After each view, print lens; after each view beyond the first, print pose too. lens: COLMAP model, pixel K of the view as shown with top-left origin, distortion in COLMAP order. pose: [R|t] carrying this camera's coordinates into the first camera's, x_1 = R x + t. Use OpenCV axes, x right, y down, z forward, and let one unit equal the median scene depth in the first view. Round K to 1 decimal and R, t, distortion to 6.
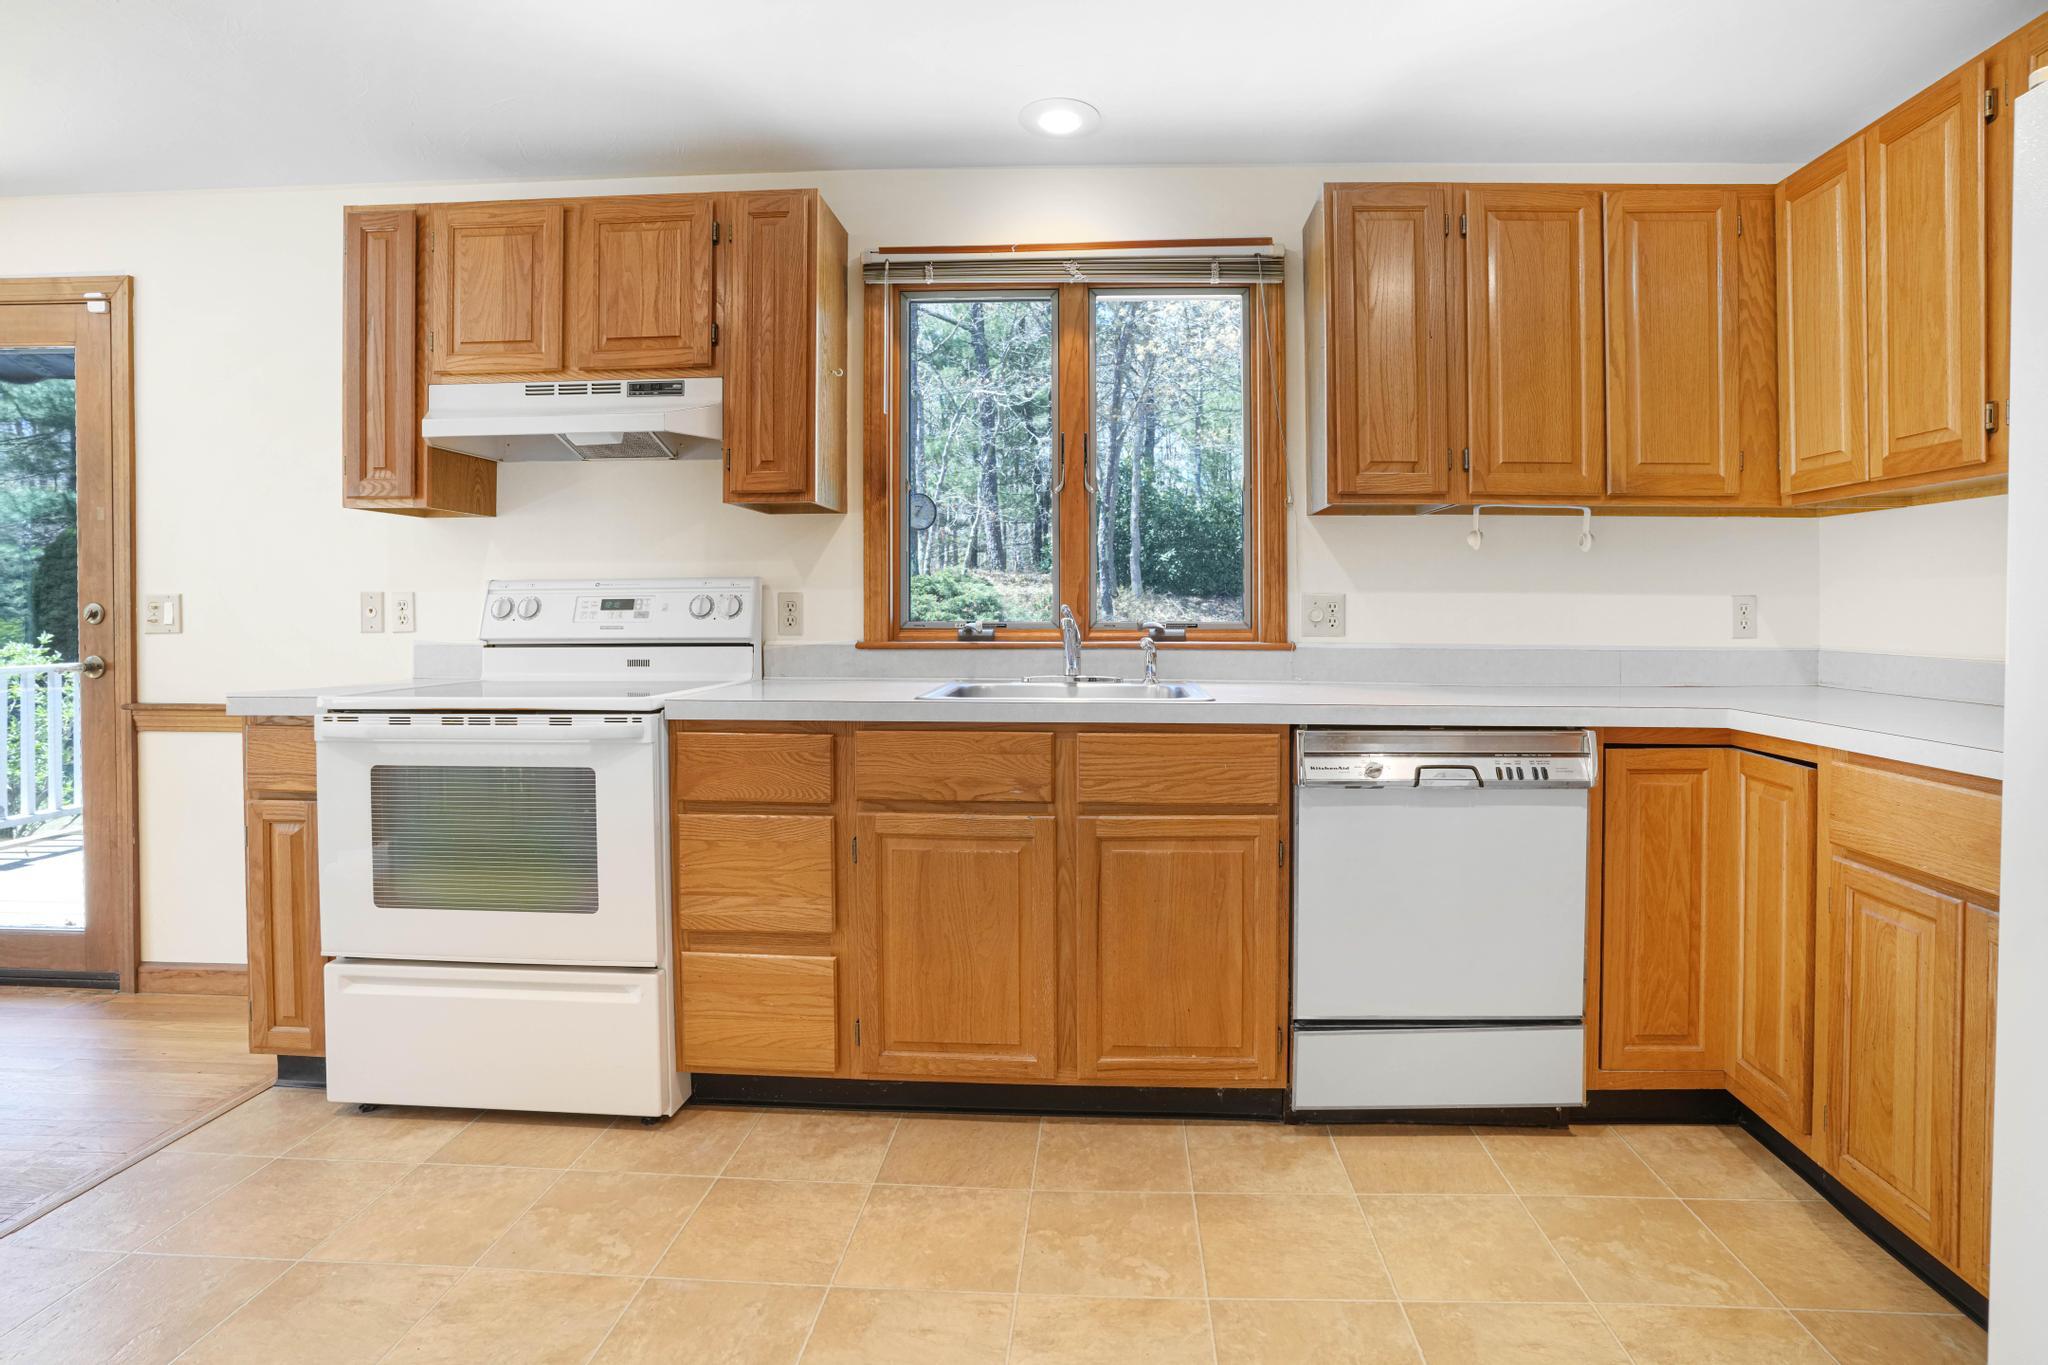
lens RADIAL K [[1026.7, 0, 1028.8], [0, 1026.7, 618.1], [0, 0, 1]] dist [-0.059127, 0.030495]
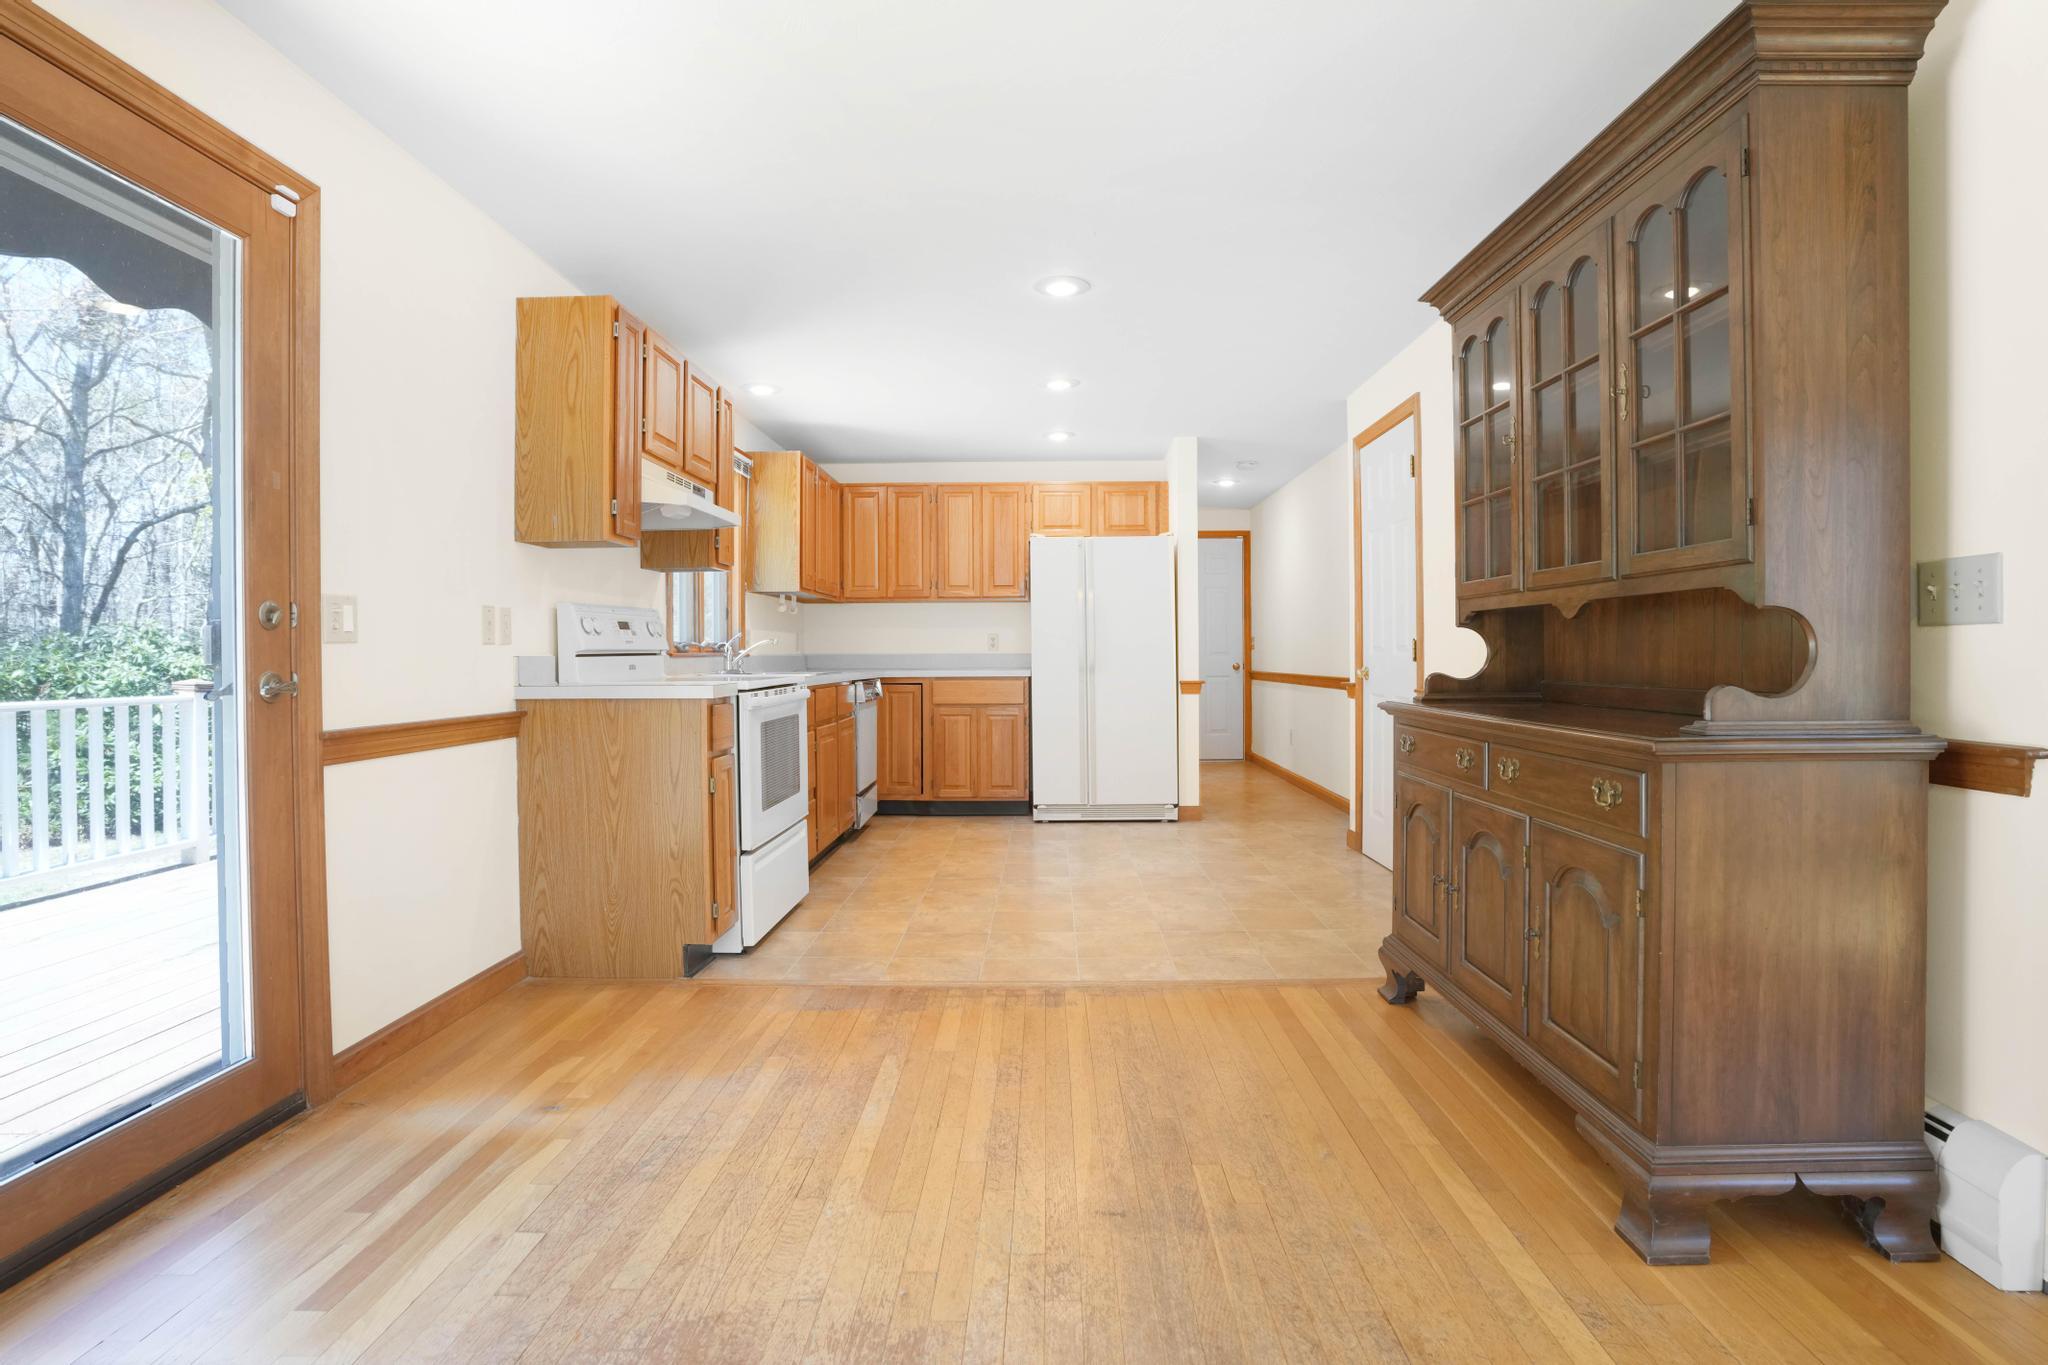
lens RADIAL K [[1026.7, 0, 1028.8], [0, 1026.7, 618.1], [0, 0, 1]] dist [-0.059127, 0.030495]
pose [[-0.048642, 0.037859, 0.998099, -2.275107], [0.014876, 0.999198, -0.037176, 0.045840], [-0.998705, 0.013039, -0.049166, 0.643196]]
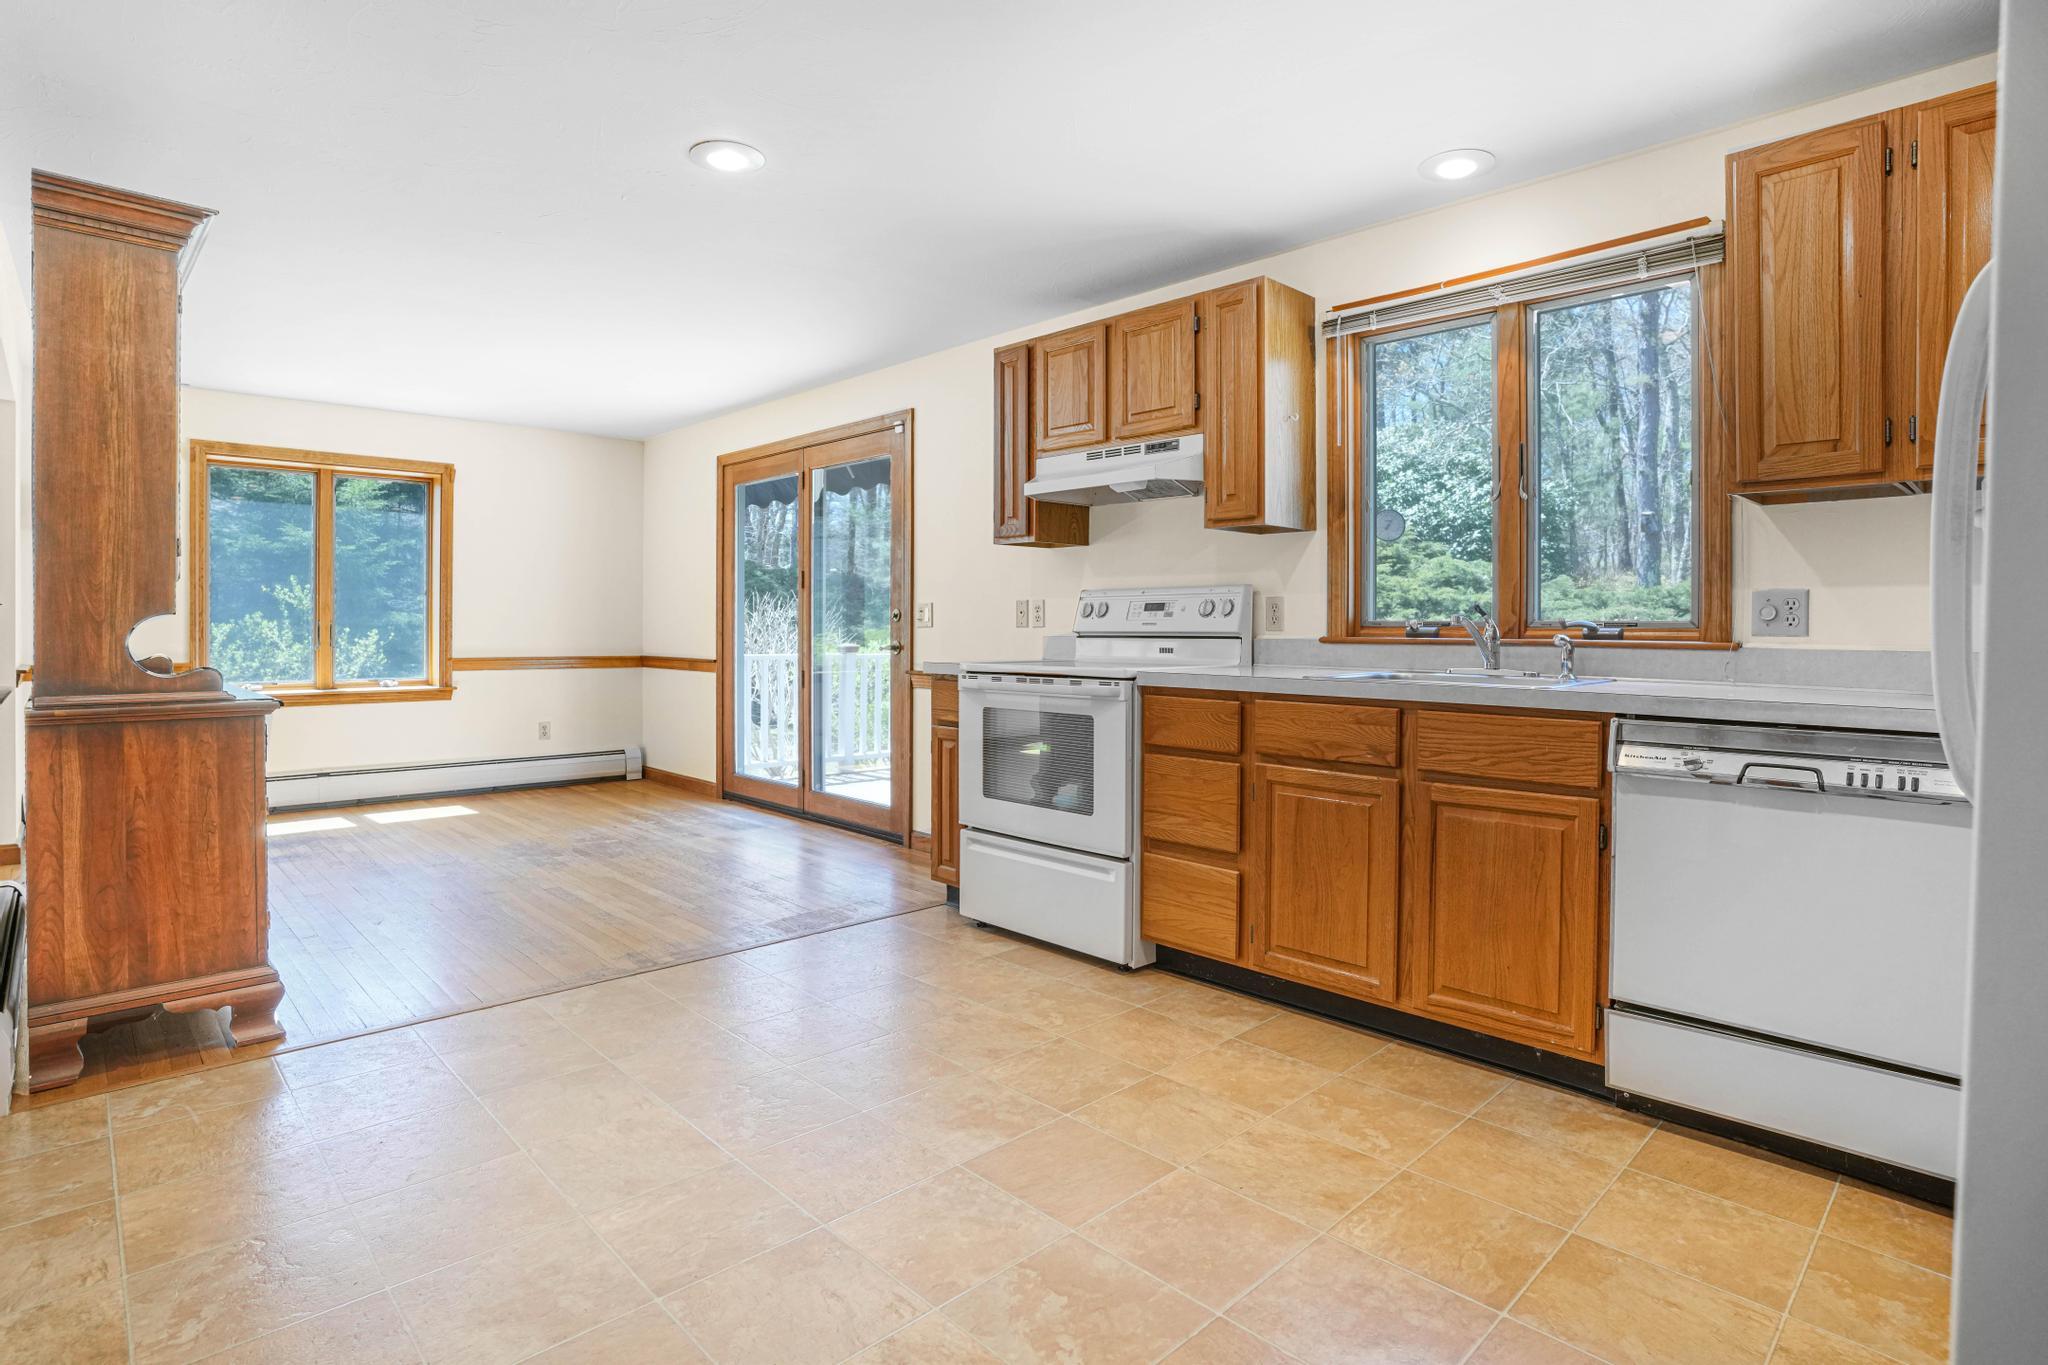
lens RADIAL K [[1015.7, 0, 1025.6], [0, 1015.7, 640.0], [0, 0, 1]] dist [-0.027637, 0.030119]
pose [[0.747680, 0.015062, -0.663888, 0.454709], [-0.012820, 0.999884, 0.008247, 0.026833], [0.663935, 0.002345, 0.747786, -0.152871]]
